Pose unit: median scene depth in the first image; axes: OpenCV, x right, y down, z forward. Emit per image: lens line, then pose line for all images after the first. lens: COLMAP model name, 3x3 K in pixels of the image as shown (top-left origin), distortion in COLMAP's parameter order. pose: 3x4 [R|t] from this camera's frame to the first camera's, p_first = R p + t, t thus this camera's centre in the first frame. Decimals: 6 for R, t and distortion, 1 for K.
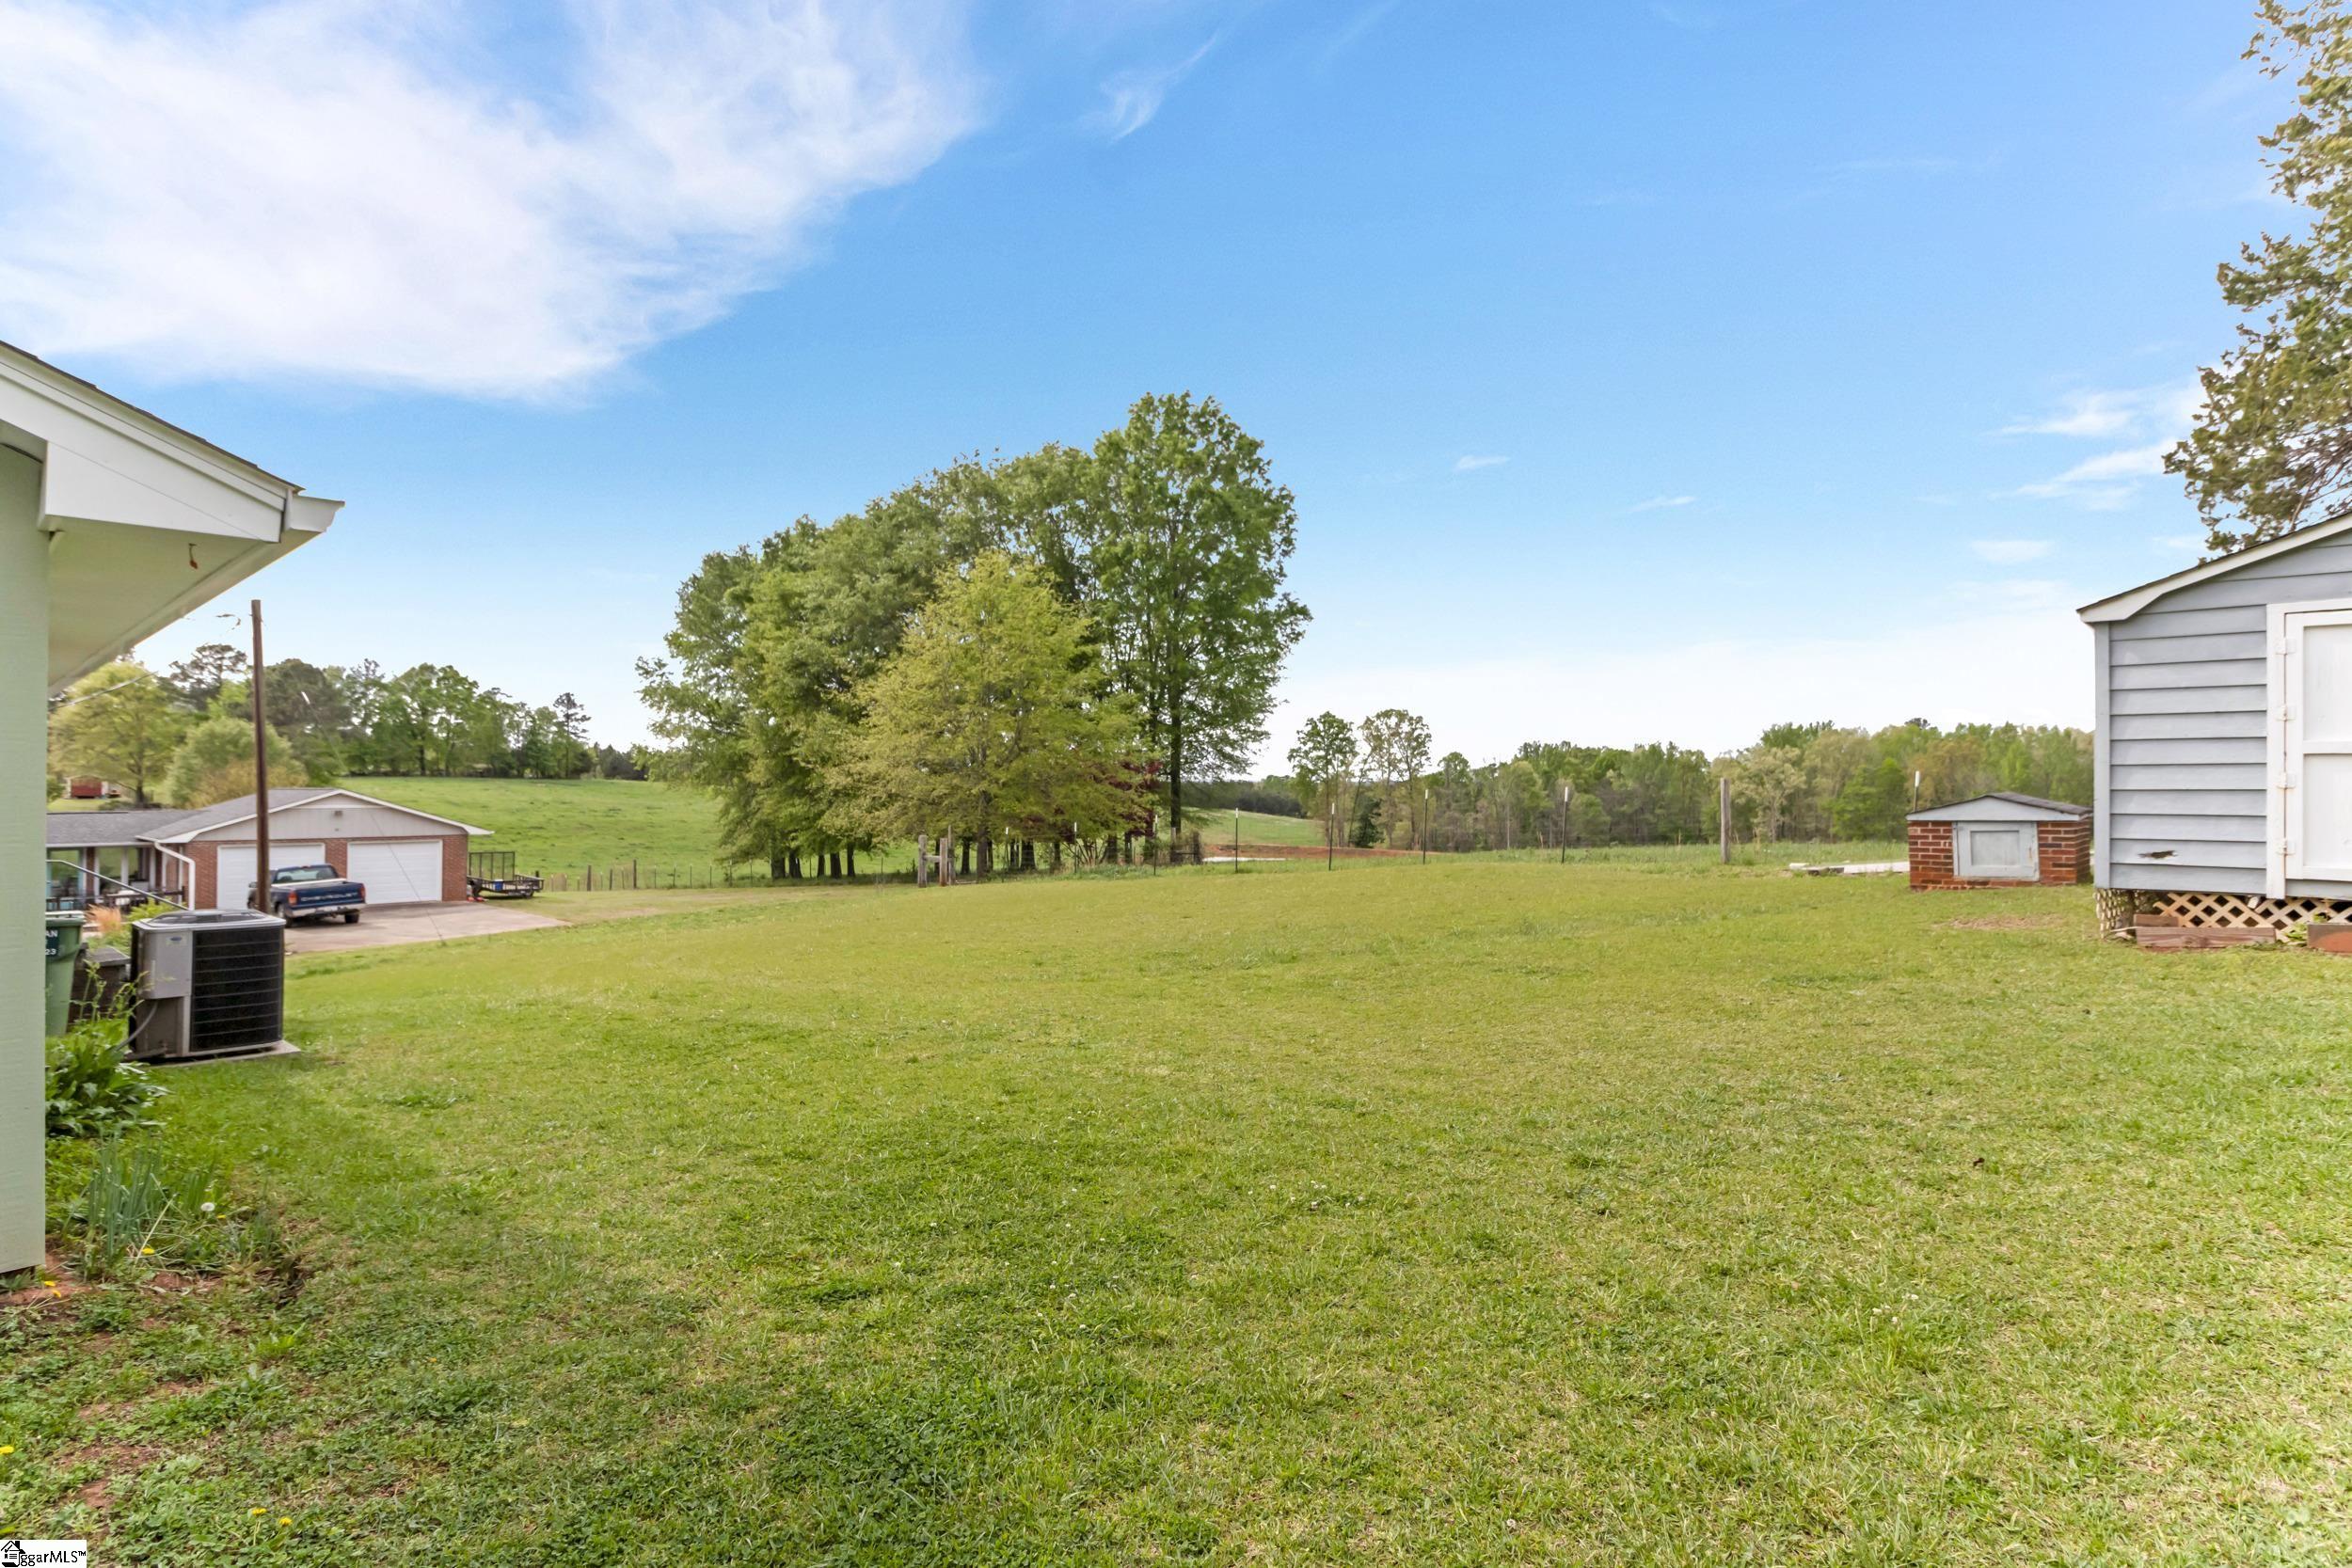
lens RADIAL K [[1154.8, 0, 1176.0], [0, 1154.8, 784.0], [0, 0, 1]] dist [0.000973, 0.000230]
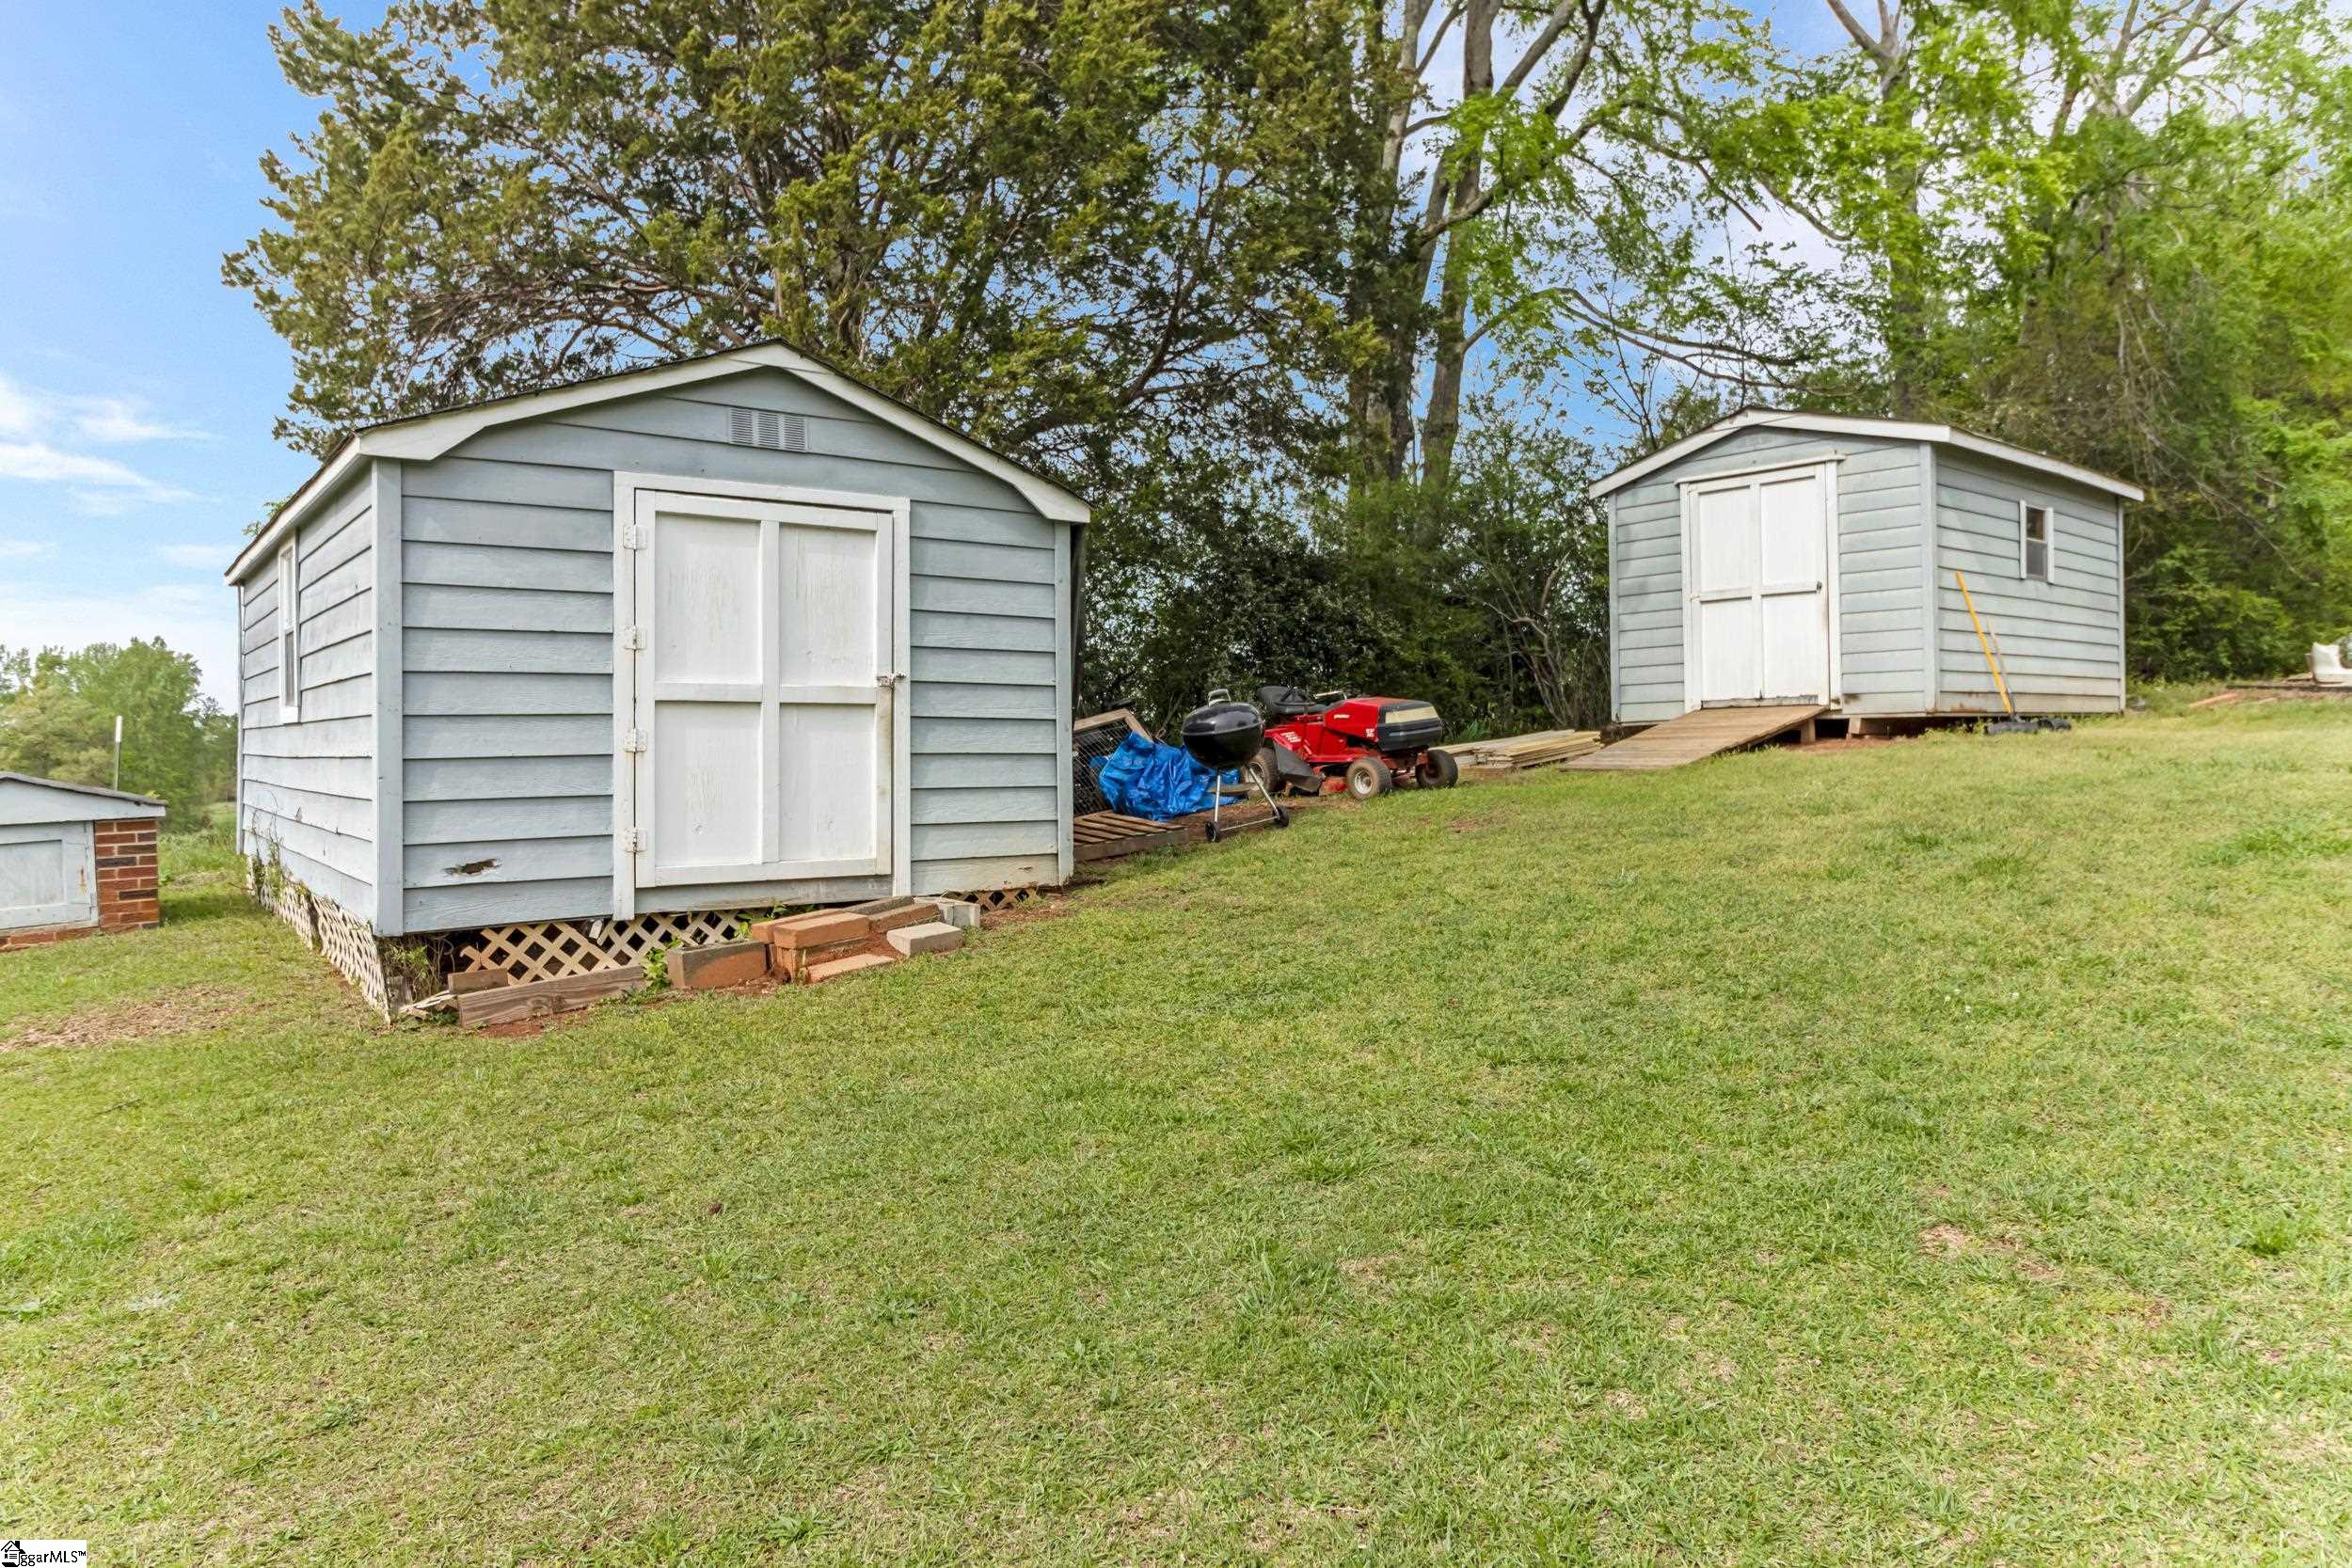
lens RADIAL K [[1505.7, 0, 1176.9], [0, 1505.7, 741.9], [0, 0, 1]] dist [0.000559, 0.000475]
pose [[0.157854, -0.000942, 0.987462, 0.148117], [0.014479, 0.999894, -0.001361, 0.003272], [-0.987356, 0.014512, 0.157851, 0.529968]]
